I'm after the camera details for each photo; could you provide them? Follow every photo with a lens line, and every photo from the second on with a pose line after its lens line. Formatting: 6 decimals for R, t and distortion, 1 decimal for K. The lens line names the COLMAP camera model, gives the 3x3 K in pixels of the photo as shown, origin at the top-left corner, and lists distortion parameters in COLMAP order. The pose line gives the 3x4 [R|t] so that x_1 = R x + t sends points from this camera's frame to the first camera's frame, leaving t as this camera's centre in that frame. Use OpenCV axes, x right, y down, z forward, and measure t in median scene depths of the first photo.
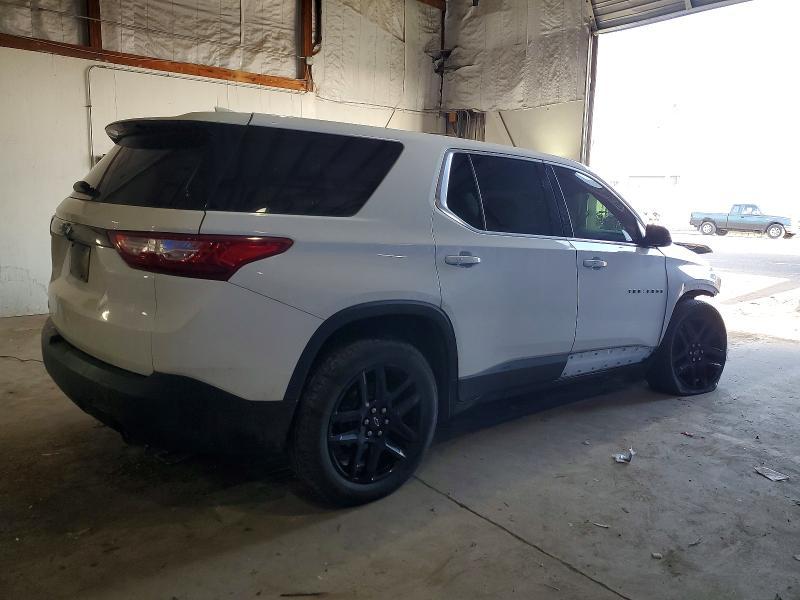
lens RADIAL K [[654.4, 0, 400.0], [0, 654.4, 300.0], [0, 0, 1]] dist [0.027630, -0.004720]
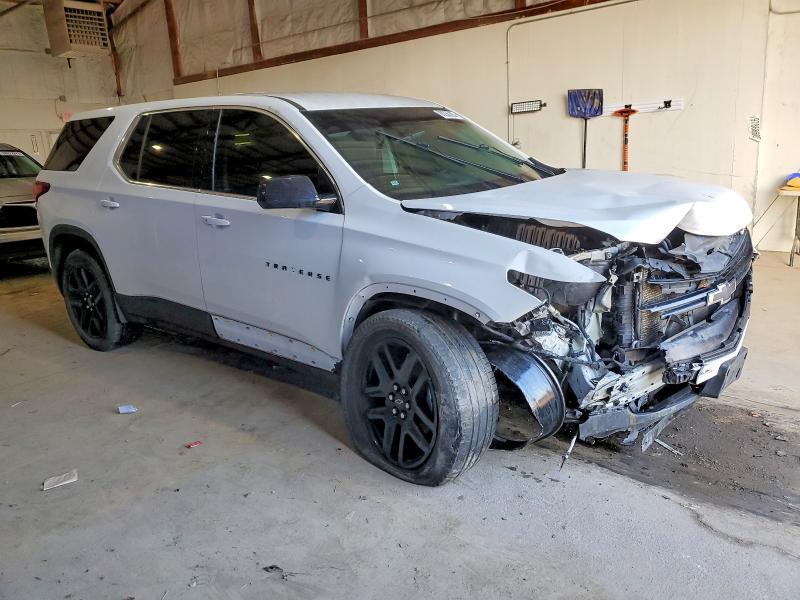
lens RADIAL K [[654.4, 0, 400.0], [0, 654.4, 300.0], [0, 0, 1]] dist [0.027630, -0.004720]
pose [[0.138428, 0.197518, -0.970476, 1.109876], [-0.094092, 0.978101, 0.185648, -0.127186], [0.985893, 0.065615, 0.153982, 1.023509]]
